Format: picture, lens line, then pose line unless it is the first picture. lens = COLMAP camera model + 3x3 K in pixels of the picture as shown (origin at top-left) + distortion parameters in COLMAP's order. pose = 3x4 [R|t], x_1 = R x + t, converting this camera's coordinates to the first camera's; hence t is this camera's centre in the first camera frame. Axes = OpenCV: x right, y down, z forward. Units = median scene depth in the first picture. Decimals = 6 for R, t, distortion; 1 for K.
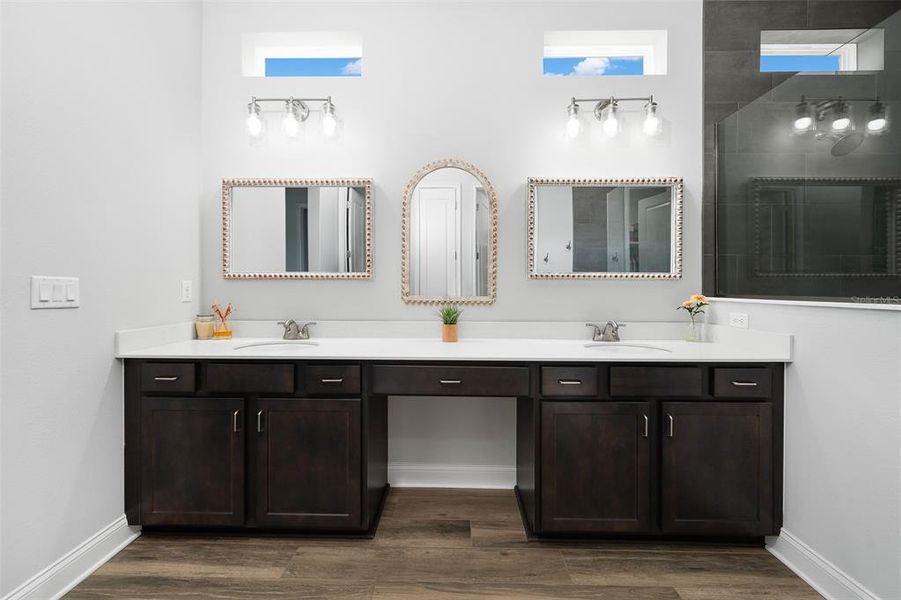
lens RADIAL K [[368.4, 0, 449.7], [0, 368.4, 290.5], [0, 0, 1]] dist [-0.002430, -0.000189]
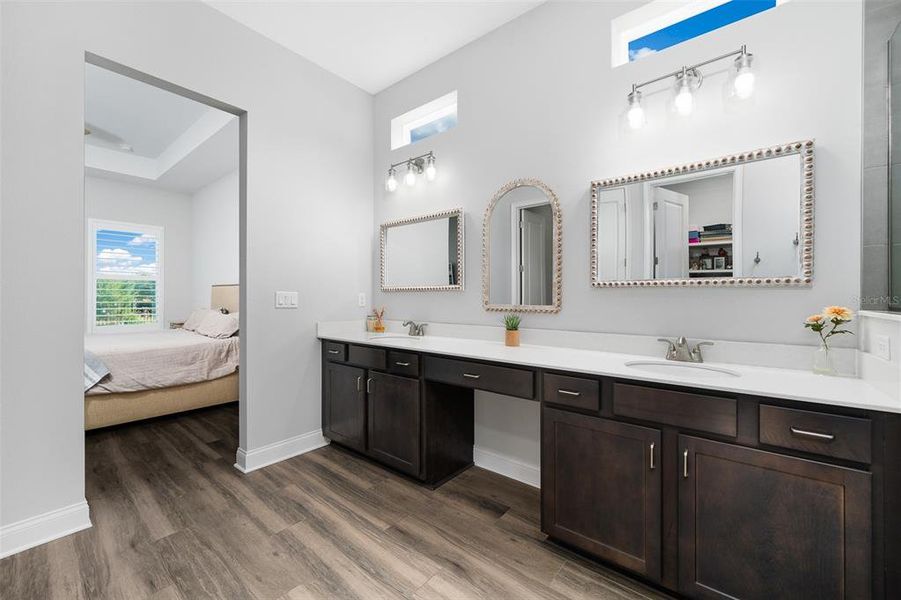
lens RADIAL K [[379.4, 0, 450.5], [0, 379.4, 300.0], [0, 0, 1]] dist [-0.000265, 0.000092]
pose [[0.772579, 0.002603, -0.634913, 0.582360], [-0.003813, 0.999993, -0.000540, 0.002351], [0.634907, 0.002838, 0.772583, 0.005110]]
